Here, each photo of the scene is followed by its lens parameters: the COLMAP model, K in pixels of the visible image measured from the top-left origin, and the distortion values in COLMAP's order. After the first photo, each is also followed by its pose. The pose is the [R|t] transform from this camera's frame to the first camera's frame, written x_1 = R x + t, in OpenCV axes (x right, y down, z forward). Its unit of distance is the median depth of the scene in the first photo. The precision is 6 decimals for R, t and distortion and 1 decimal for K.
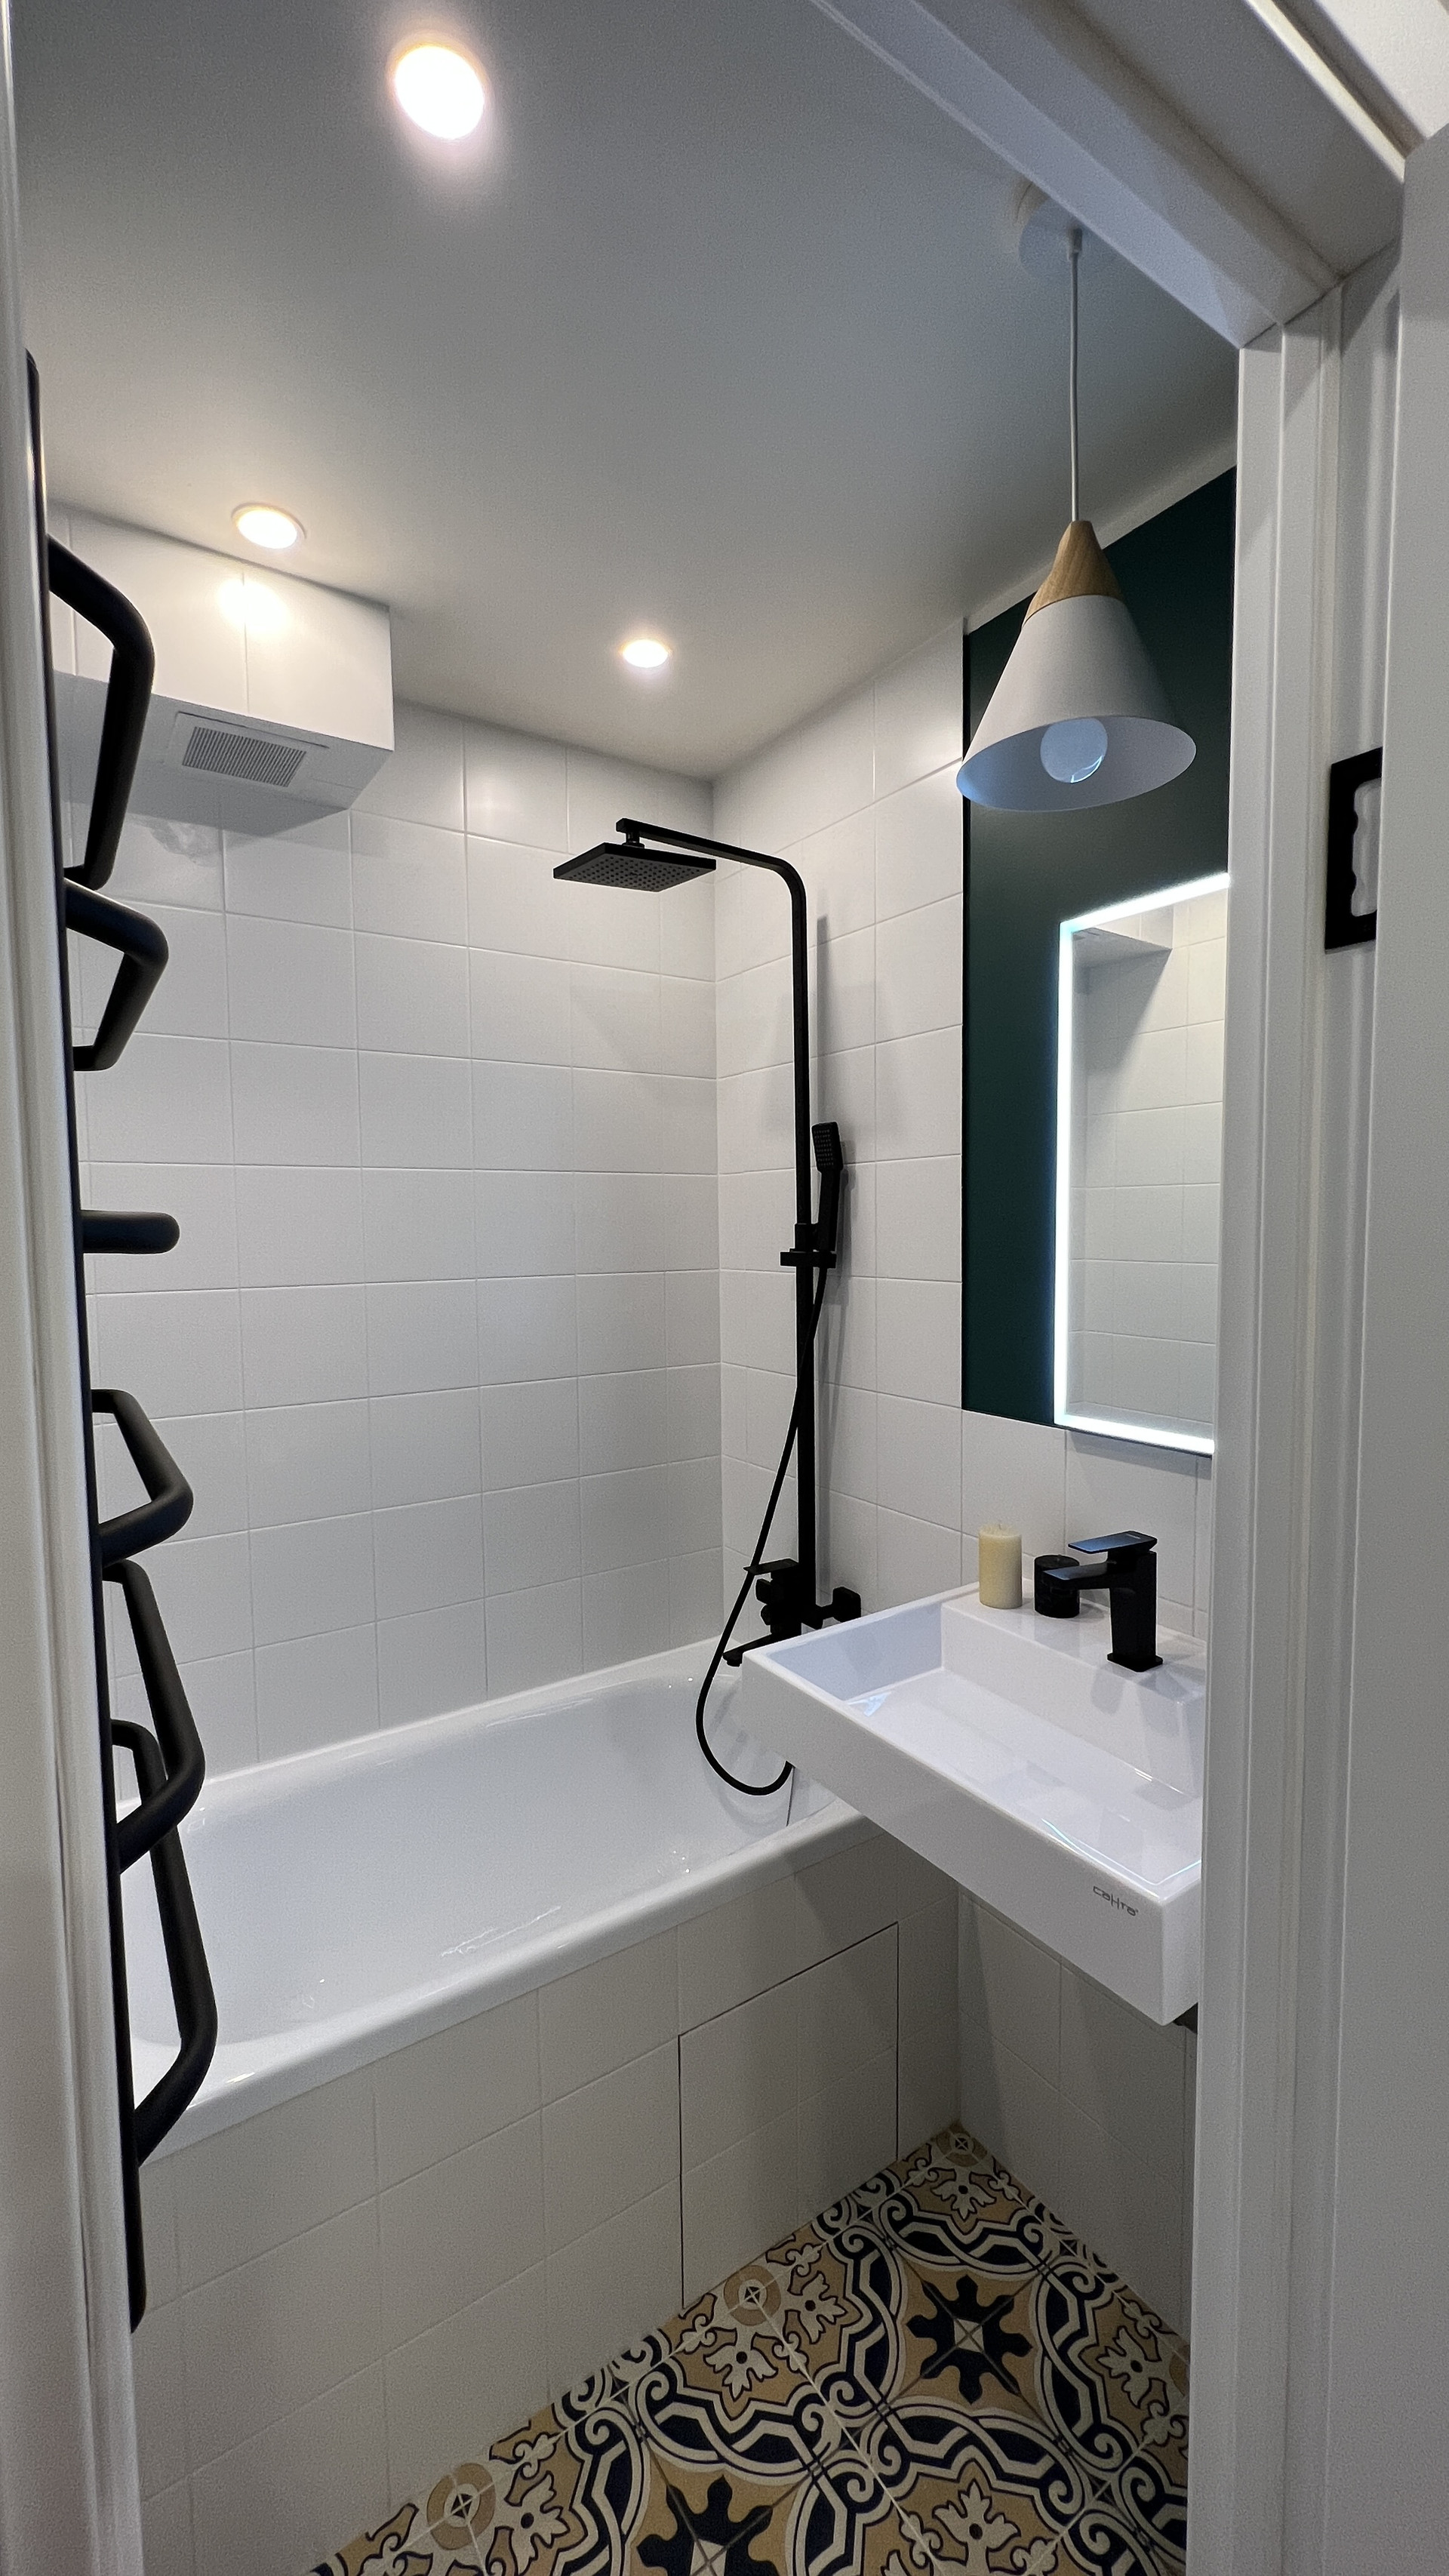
lens RADIAL K [[1037.0, 0, 728.7], [0, 1037.0, 1289.1], [0, 0, 1]] dist [-0.001670, -0.000294]
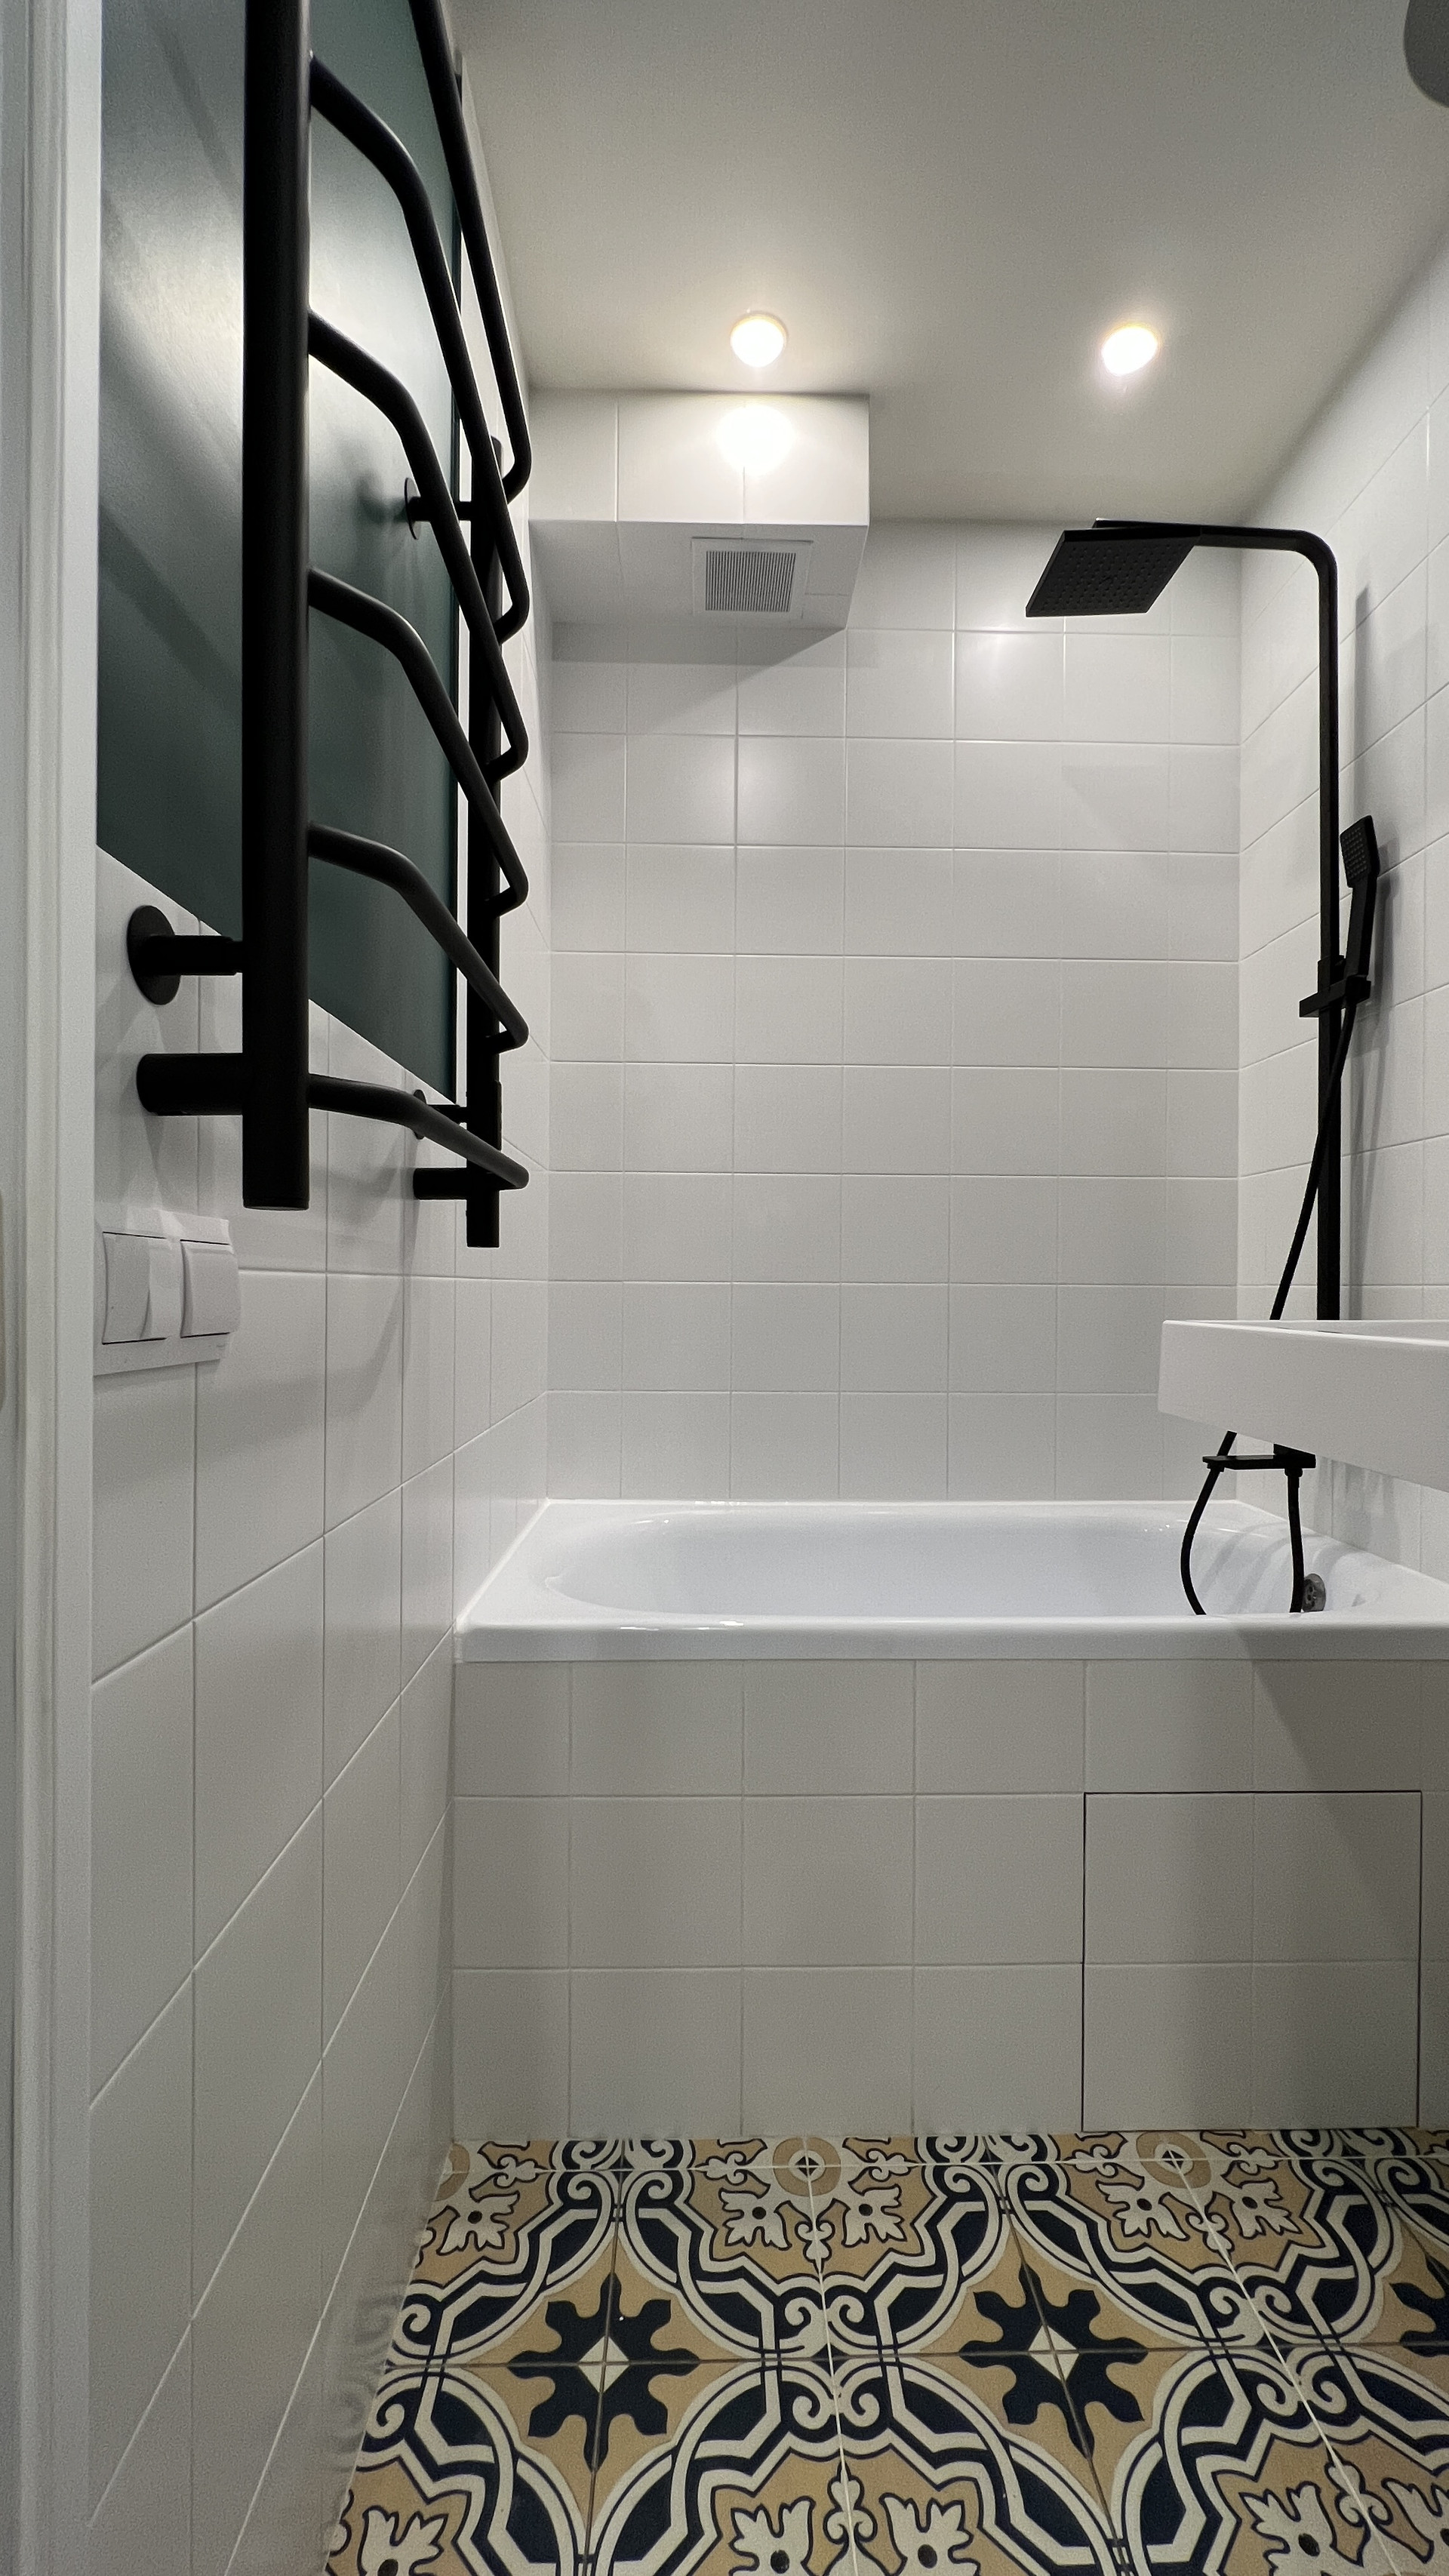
lens RADIAL K [[1034.1, 0, 723.6], [0, 1034.1, 1289.9], [0, 0, 1]] dist [-0.001997, 0.000290]
pose [[0.838925, 0.017771, -0.543957, 0.150774], [-0.052574, 0.997439, -0.048497, 0.336173], [0.541702, 0.069283, 0.837711, 0.077428]]
